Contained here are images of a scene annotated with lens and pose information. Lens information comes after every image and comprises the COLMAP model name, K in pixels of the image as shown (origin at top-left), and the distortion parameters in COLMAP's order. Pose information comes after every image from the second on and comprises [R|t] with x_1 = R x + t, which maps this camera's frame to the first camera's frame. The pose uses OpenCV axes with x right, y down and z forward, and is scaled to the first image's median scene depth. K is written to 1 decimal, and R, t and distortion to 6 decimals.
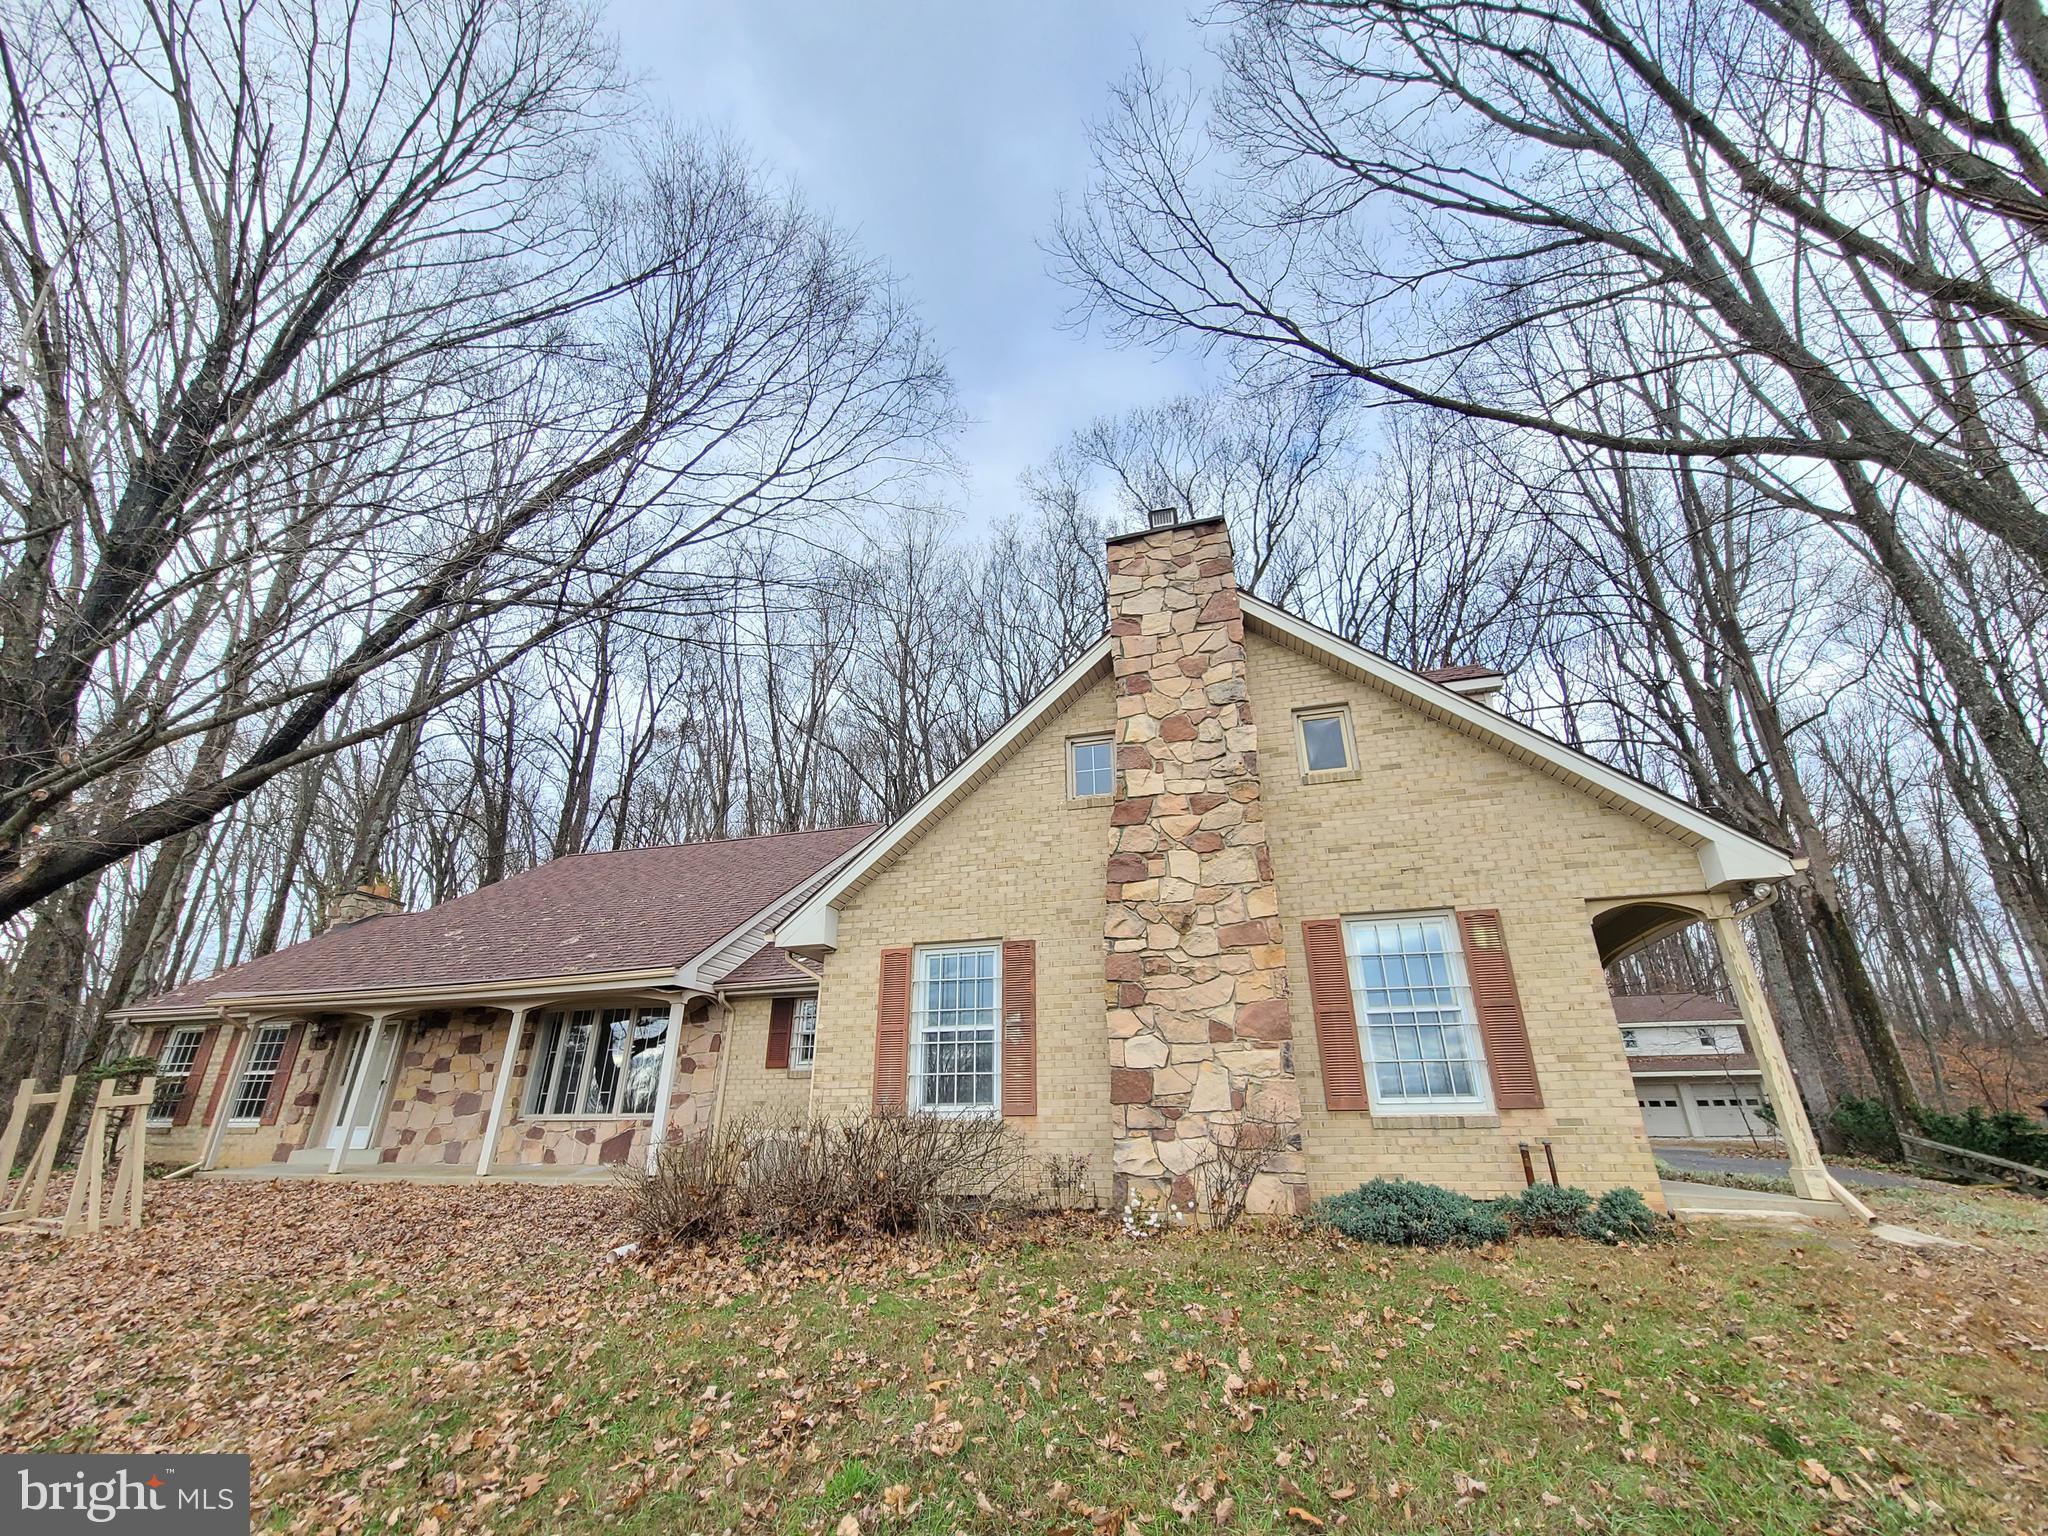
lens RADIAL K [[826.3, 0, 1024.0], [0, 826.3, 768.0], [0, 0, 1]] dist [-0.000499, -0.000182]
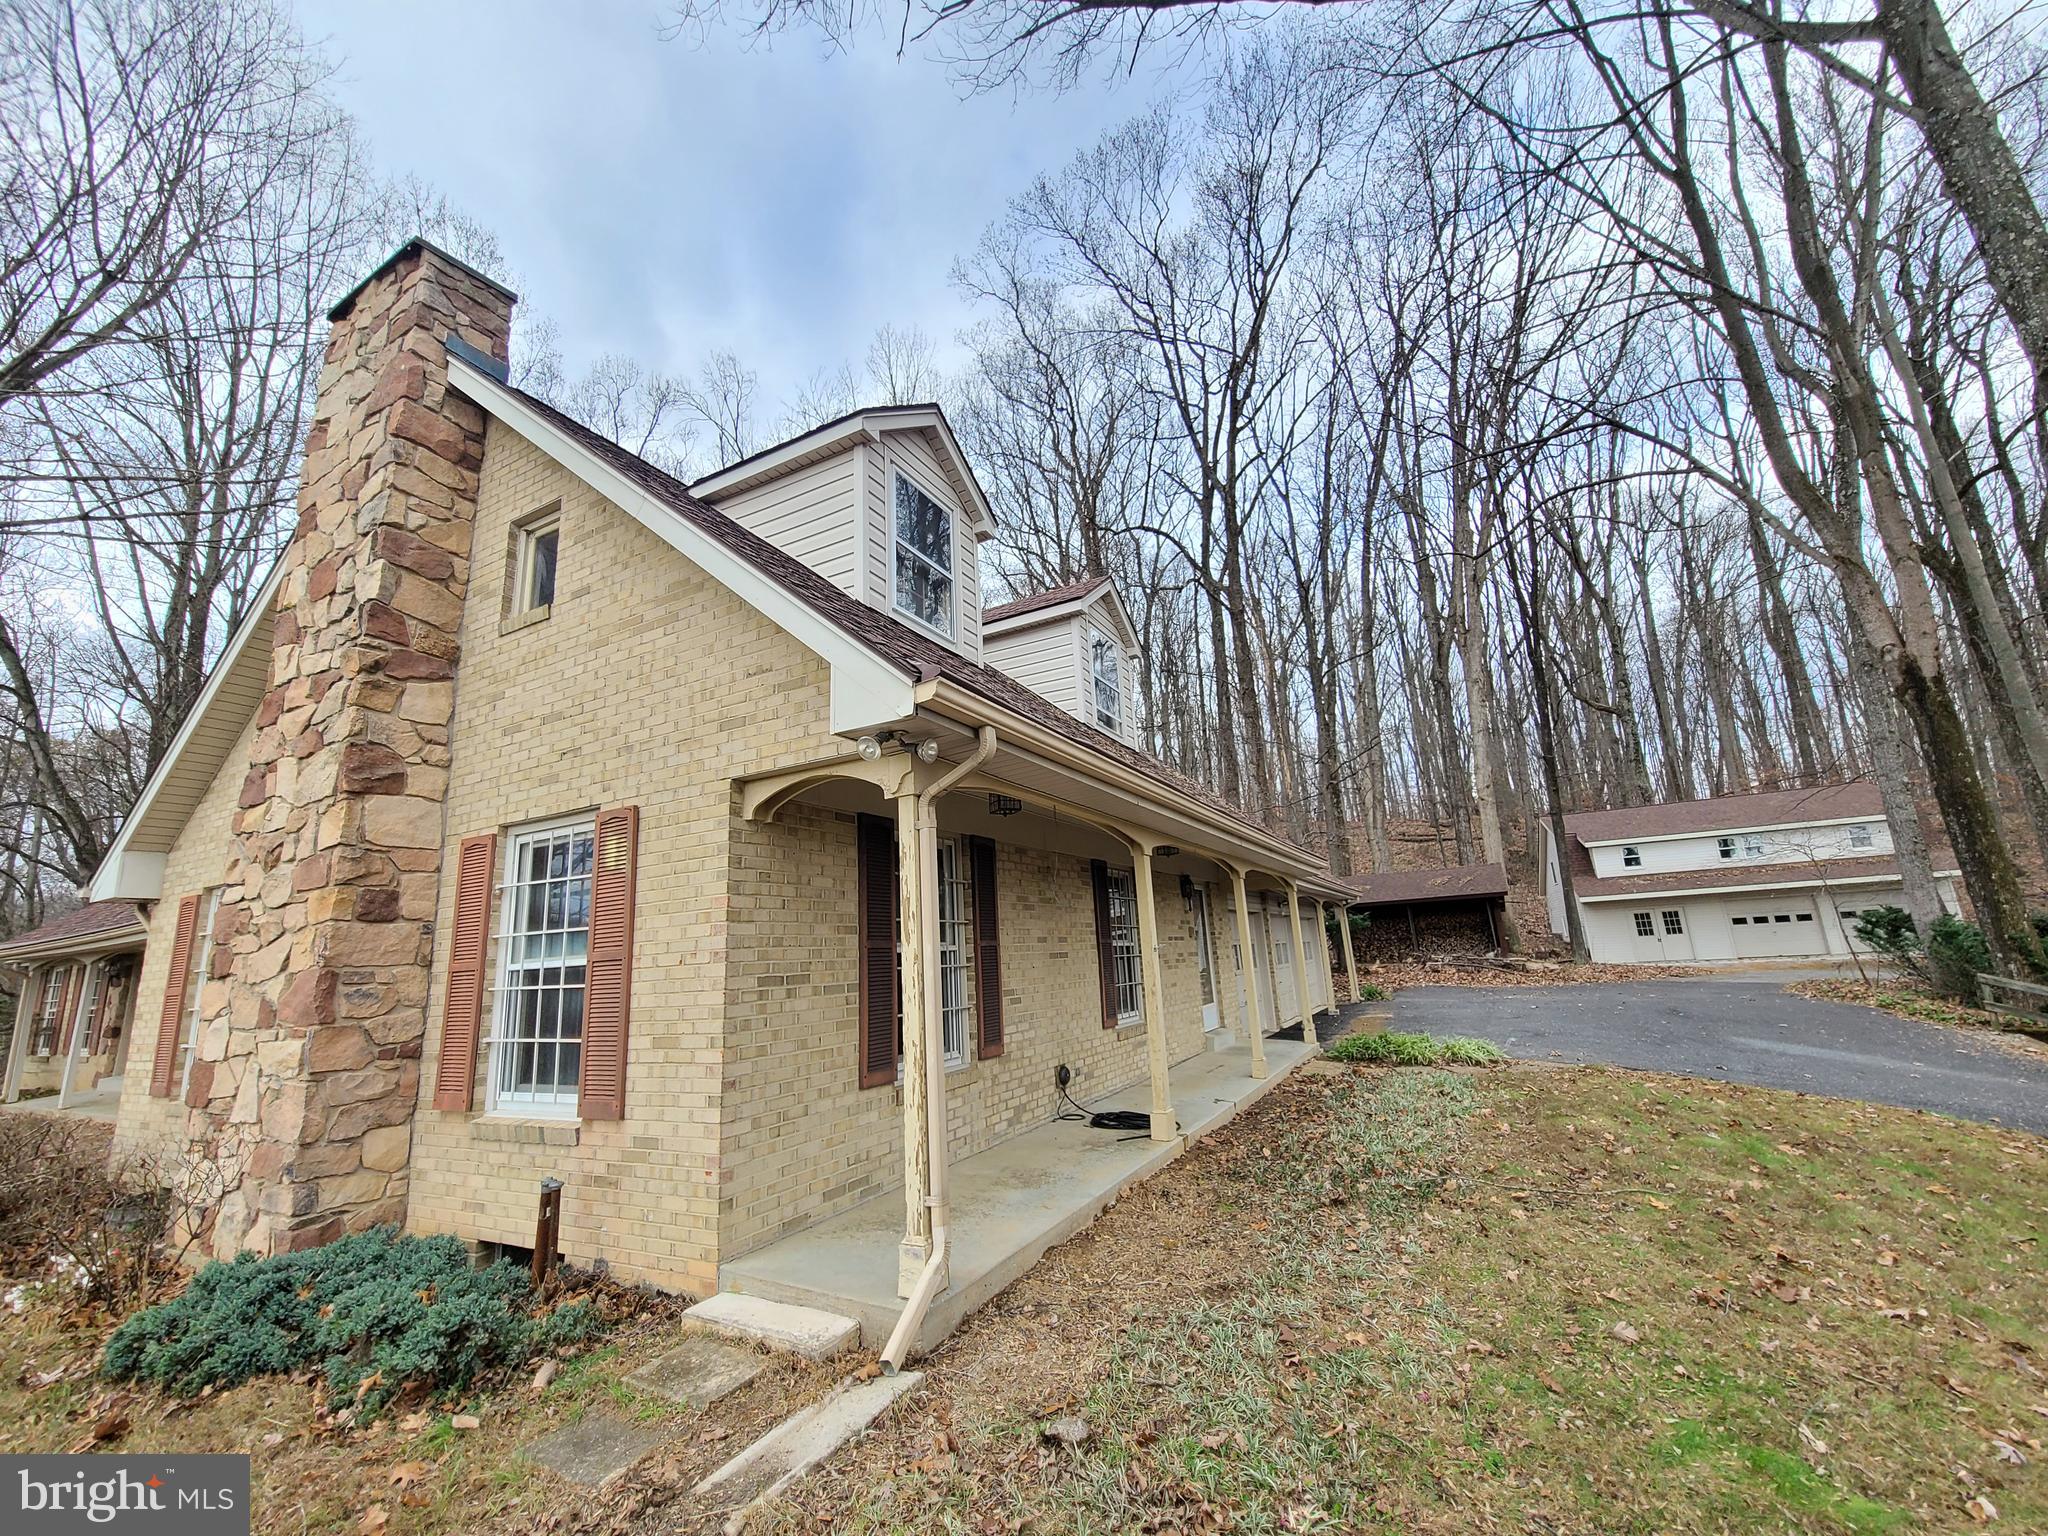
lens RADIAL K [[826.3, 0, 1024.0], [0, 826.3, 768.0], [0, 0, 1]] dist [-0.000499, -0.000182]
pose [[0.975182, -0.097735, -0.198666, 0.781832], [0.132527, 0.976466, 0.170151, 0.059706], [0.177361, -0.192257, 0.965184, 0.355438]]
